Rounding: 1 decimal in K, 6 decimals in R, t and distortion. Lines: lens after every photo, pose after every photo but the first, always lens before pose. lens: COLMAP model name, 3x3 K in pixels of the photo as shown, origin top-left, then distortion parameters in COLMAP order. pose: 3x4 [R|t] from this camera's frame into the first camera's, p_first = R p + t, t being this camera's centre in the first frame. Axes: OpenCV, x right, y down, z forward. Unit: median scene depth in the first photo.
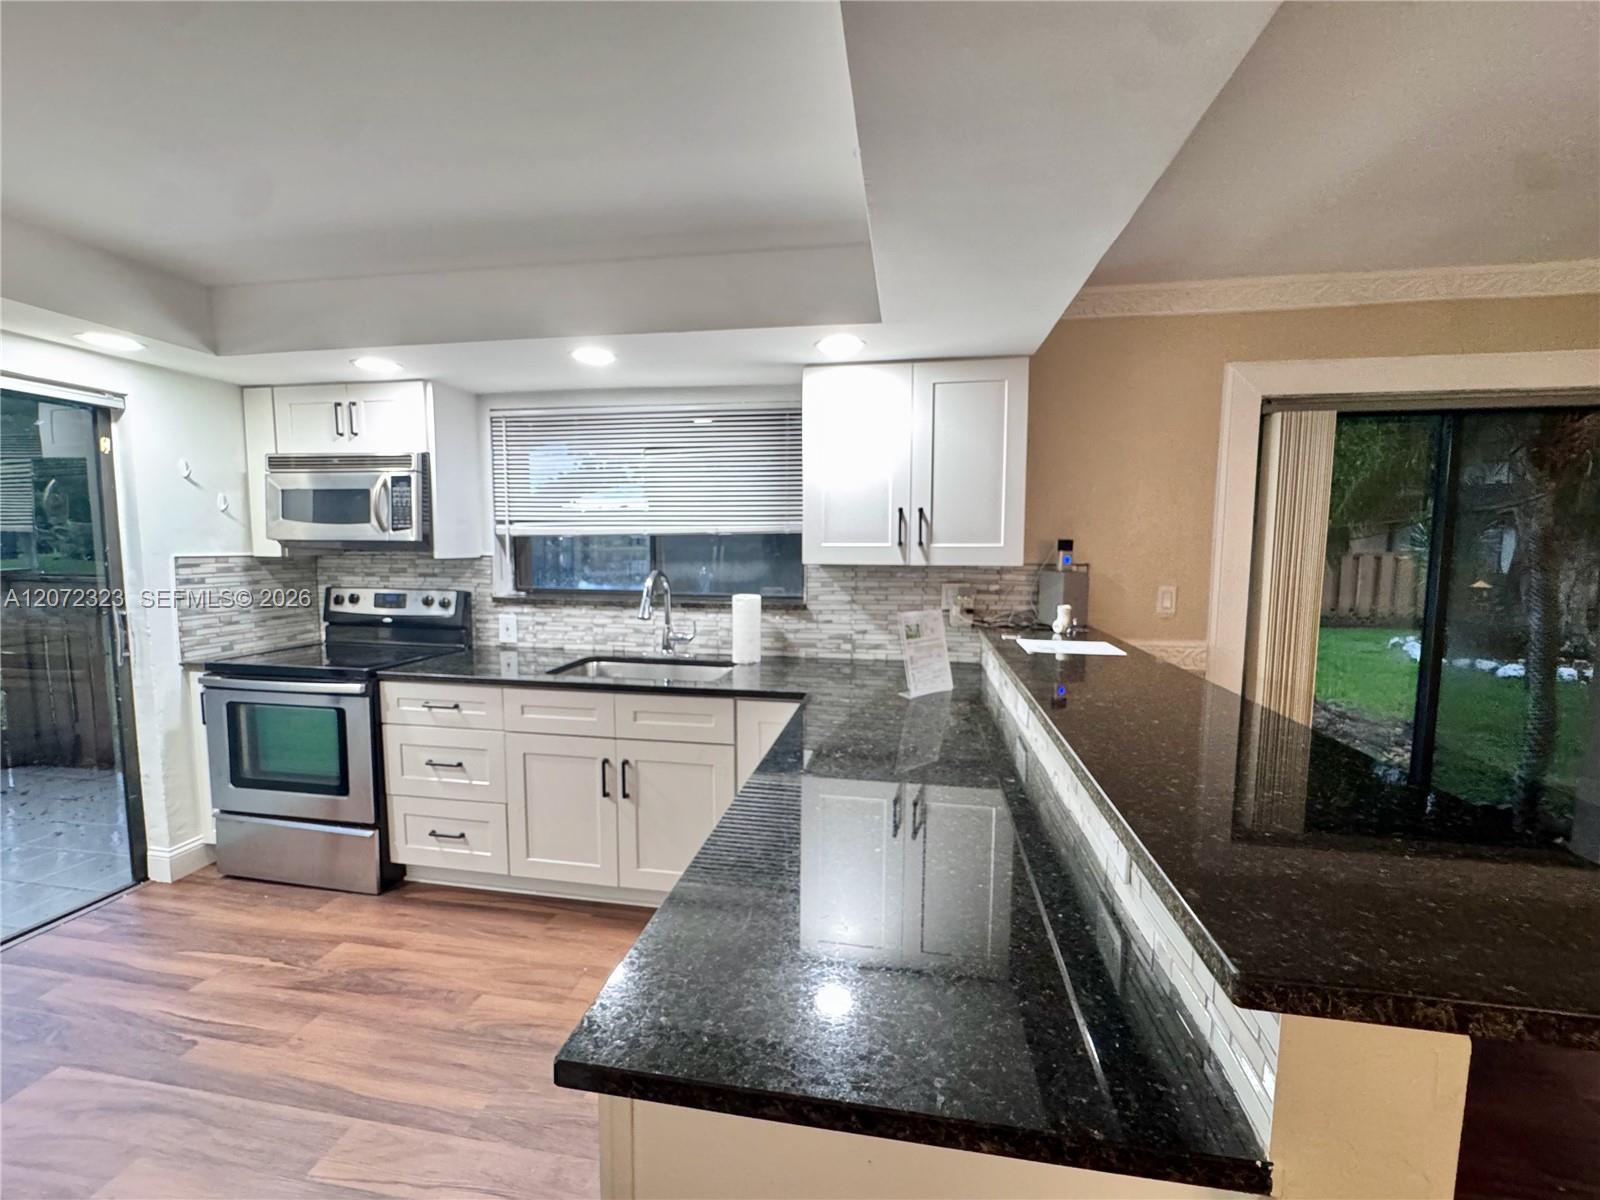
lens RADIAL K [[645.2, 0, 801.4], [0, 645.2, 600.3], [0, 0, 1]] dist [0.000541, -0.000032]
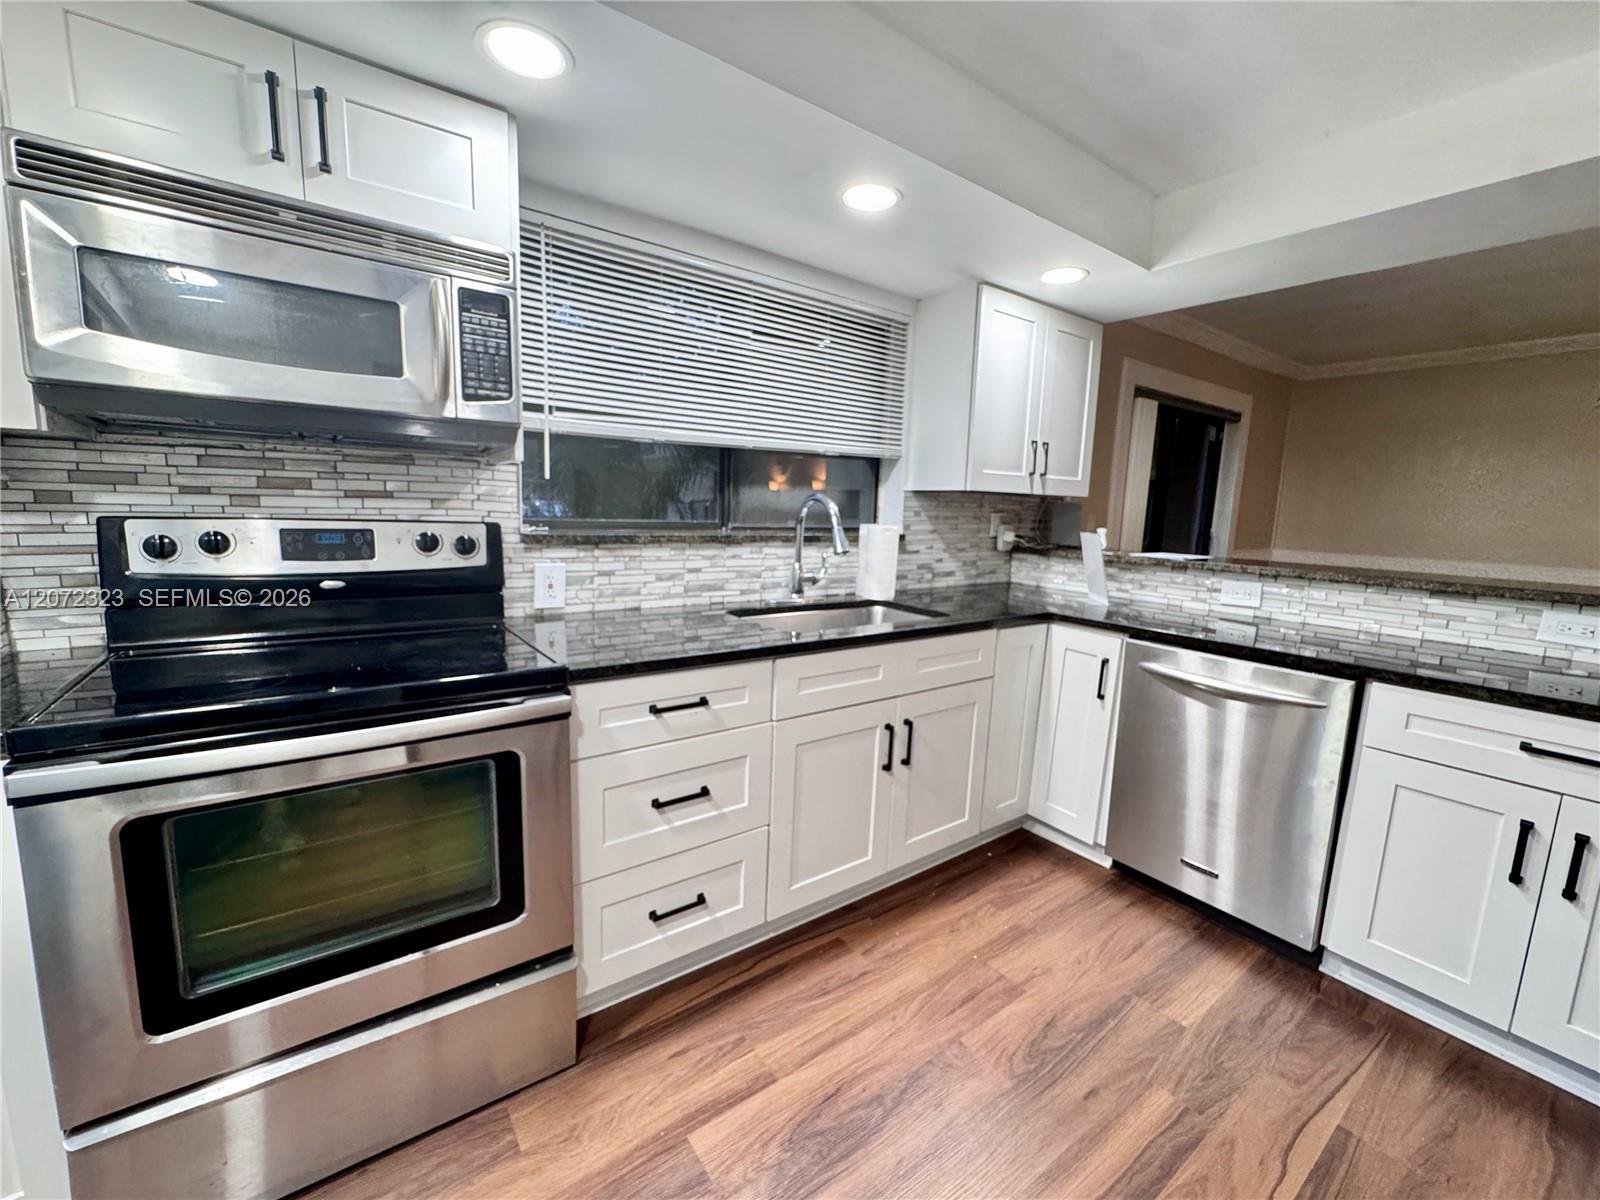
lens RADIAL K [[645.2, 0, 797.9], [0, 645.2, 598.6], [0, 0, 1]] dist [0.000541, -0.000032]
pose [[0.701751, -0.086442, 0.707159, -0.785058], [0.033147, 0.995498, 0.088794, 0.010395], [-0.711651, -0.038871, 0.701457, 0.432062]]
